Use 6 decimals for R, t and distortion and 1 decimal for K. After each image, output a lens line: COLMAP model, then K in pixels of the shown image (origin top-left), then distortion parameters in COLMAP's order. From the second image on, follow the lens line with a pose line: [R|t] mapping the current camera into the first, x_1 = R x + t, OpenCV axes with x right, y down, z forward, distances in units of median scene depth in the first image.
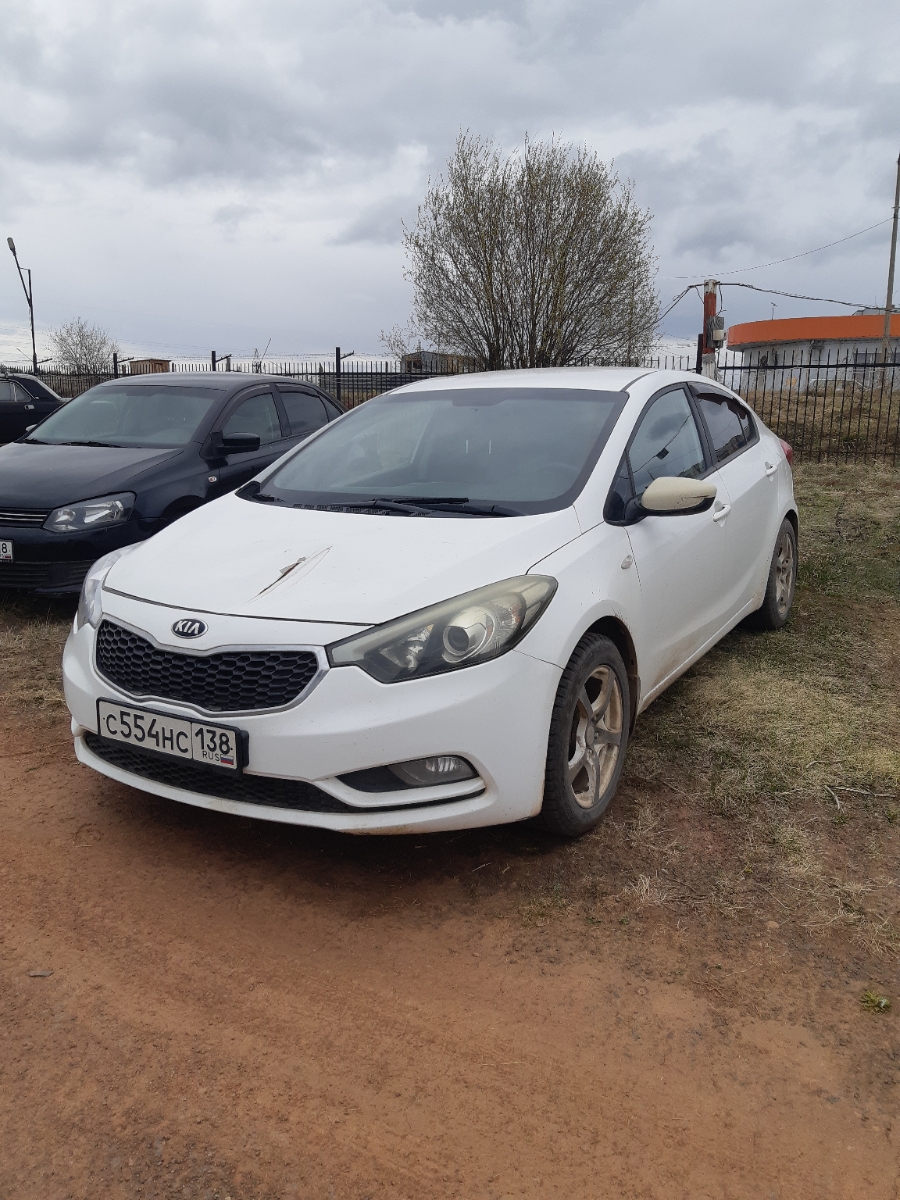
lens RADIAL K [[923.3, 0, 450.0], [0, 923.3, 600.0], [0, 0, 1]] dist [0.075016, -0.137333]
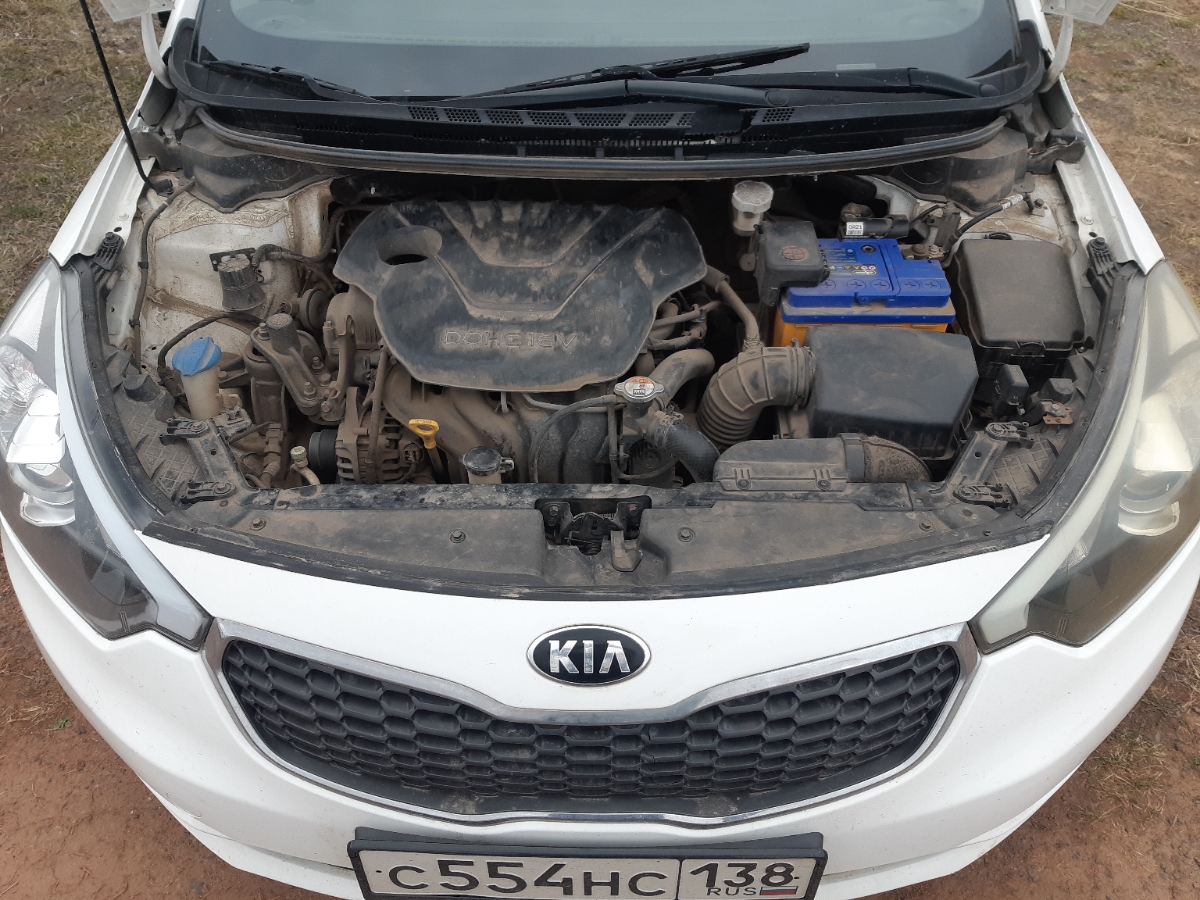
lens RADIAL K [[923.3, 0, 600.0], [0, 923.3, 450.0], [0, 0, 1]] dist [0.075016, -0.137333]
pose [[0.871672, -0.322198, 0.369291, -0.407113], [0.099611, 0.854265, 0.510206, -0.245550], [-0.479859, -0.407947, 0.776733, 0.765753]]
